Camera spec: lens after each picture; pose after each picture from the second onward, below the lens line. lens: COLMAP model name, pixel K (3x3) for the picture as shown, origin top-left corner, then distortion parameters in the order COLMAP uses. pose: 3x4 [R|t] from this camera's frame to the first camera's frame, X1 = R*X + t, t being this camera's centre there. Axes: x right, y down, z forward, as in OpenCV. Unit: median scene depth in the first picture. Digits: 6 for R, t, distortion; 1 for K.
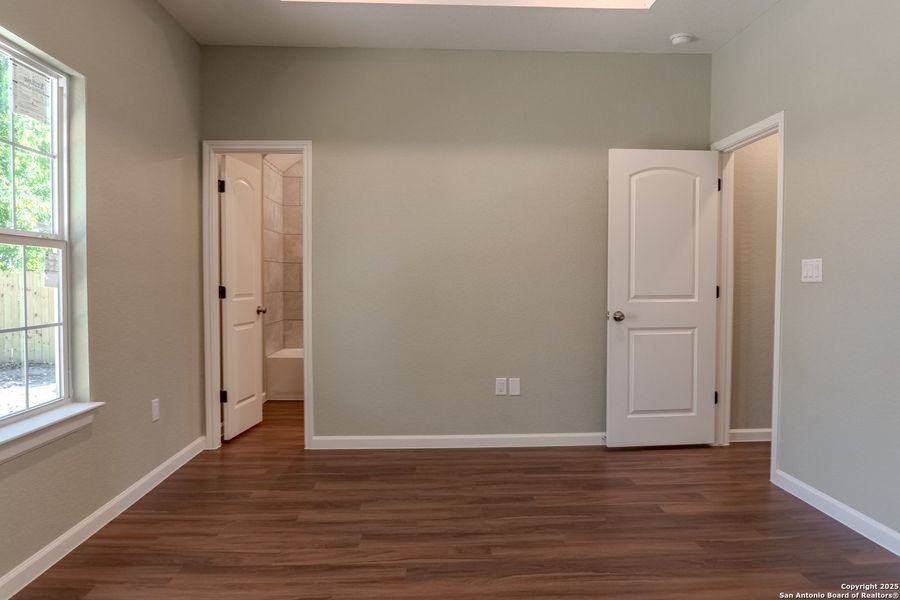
lens RADIAL K [[607.3, 0, 661.4], [0, 607.3, 298.7], [0, 0, 1]] dist [-0.030465, -0.001372]
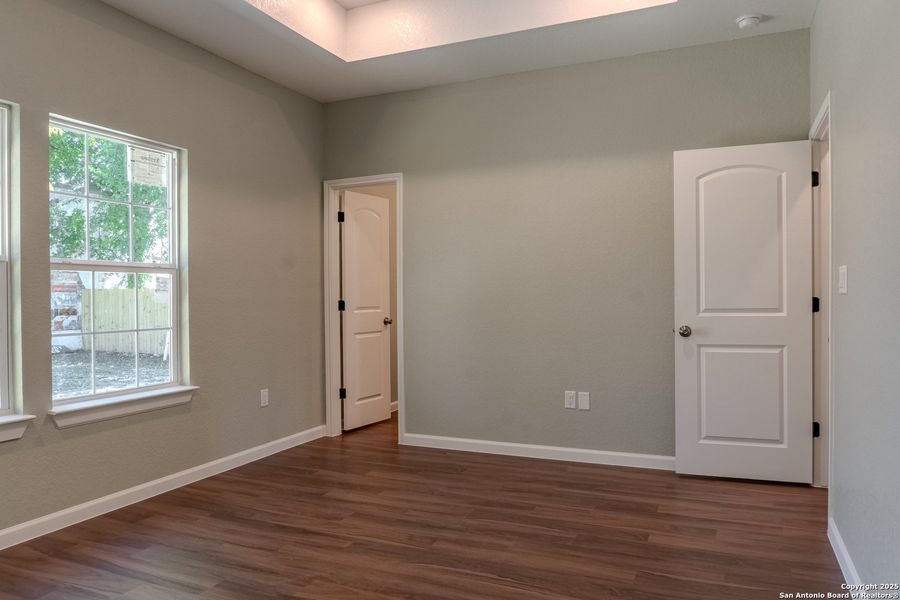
lens RADIAL K [[715.3, 0, 671.8], [0, 715.3, 295.2], [0, 0, 1]] dist [-0.033407, -0.004082]
pose [[0.895553, -0.007399, -0.444893, 0.495816], [-0.003313, 0.999723, -0.023294, -0.000374], [0.444942, 0.022335, 0.895281, 0.022259]]
